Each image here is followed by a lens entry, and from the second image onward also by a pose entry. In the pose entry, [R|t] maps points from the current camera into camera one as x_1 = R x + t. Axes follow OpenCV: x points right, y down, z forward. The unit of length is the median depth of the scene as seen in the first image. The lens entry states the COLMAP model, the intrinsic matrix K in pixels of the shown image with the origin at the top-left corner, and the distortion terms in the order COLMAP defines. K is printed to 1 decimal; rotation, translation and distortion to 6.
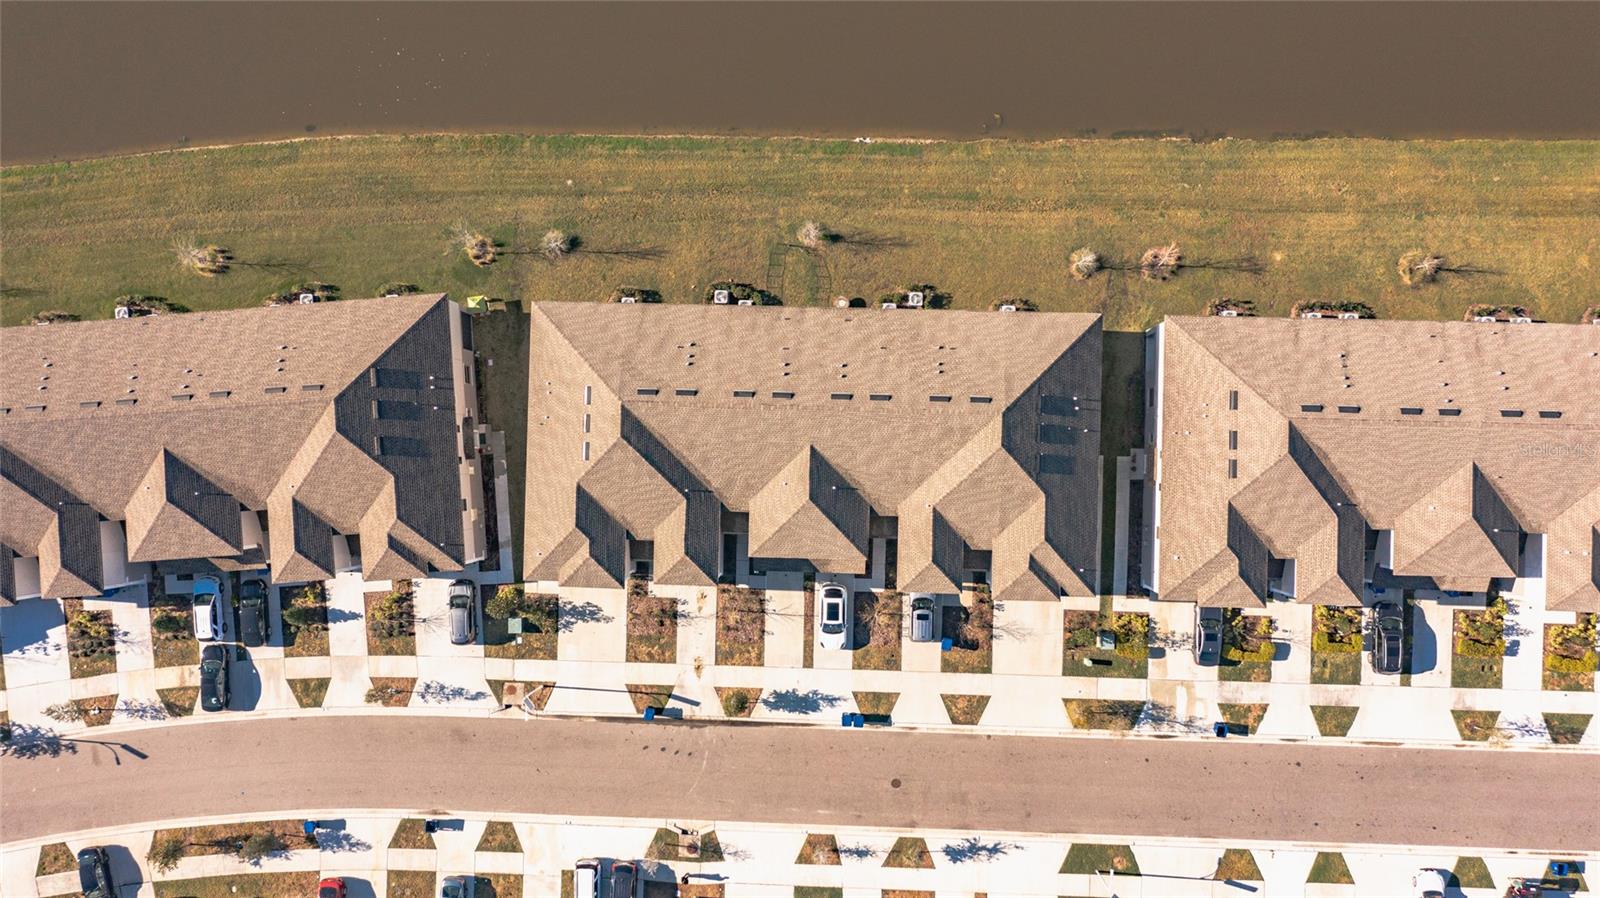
lens RADIAL K [[1258.8, 0, 799.4], [0, 1258.8, 449.2], [0, 0, 1]] dist [-0.019193, 0.008064]
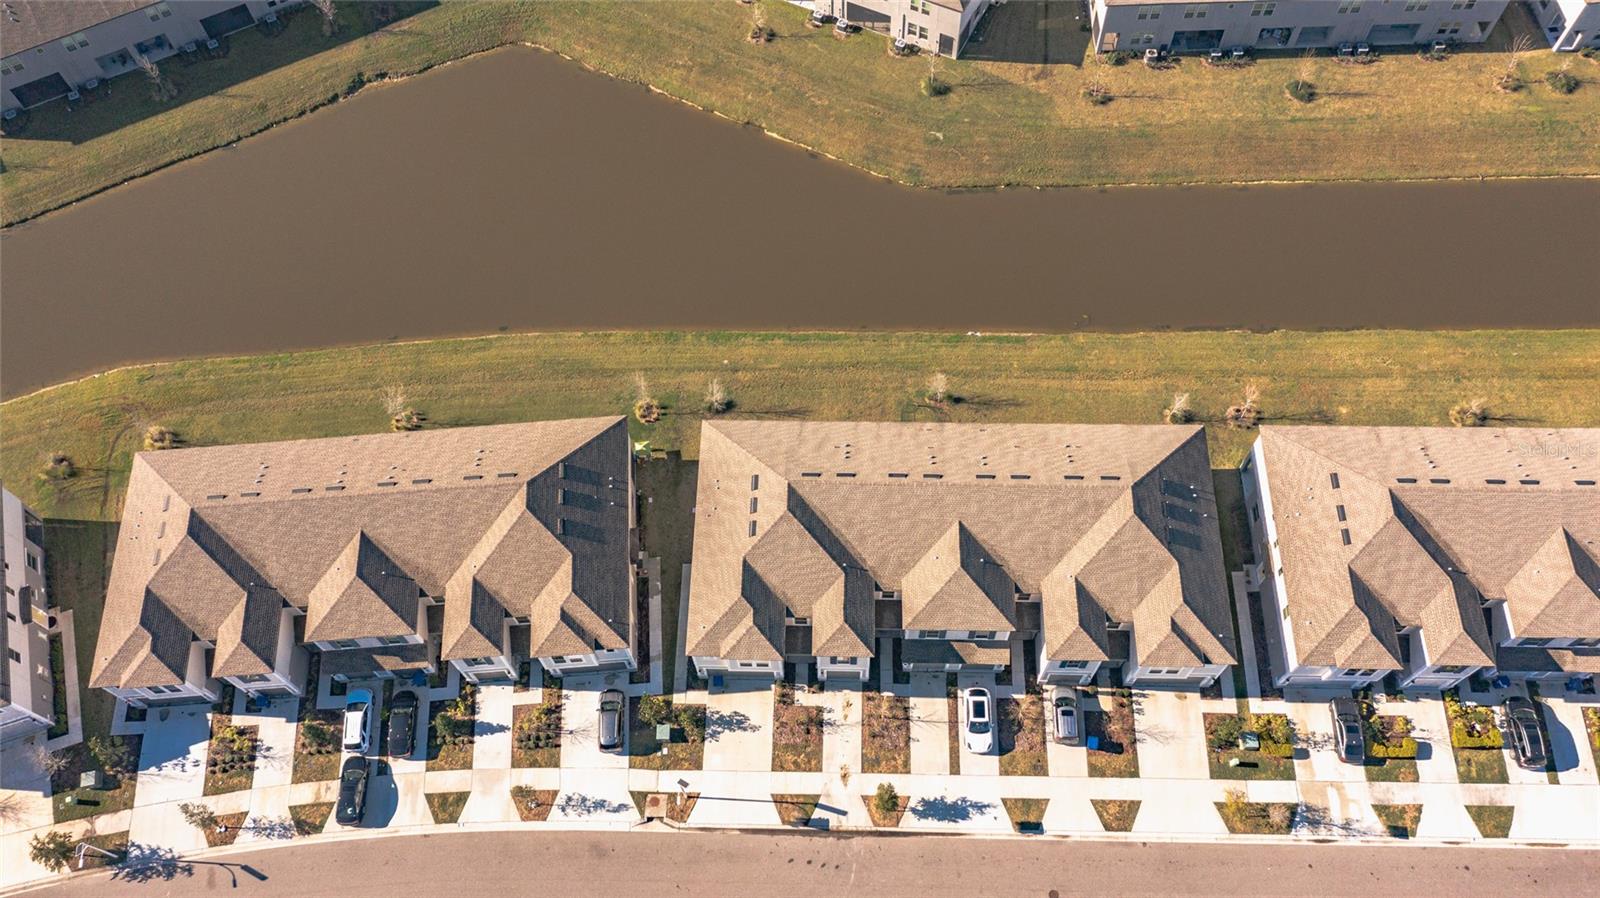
lens RADIAL K [[1258.8, 0, 800.6], [0, 1258.8, 447.4], [0, 0, 1]] dist [-0.019193, 0.008064]
pose [[0.999957, 0.003736, 0.008458, -0.126008], [0.000509, 0.891100, -0.453807, 0.397814], [-0.009232, 0.453792, 0.891060, -0.005070]]
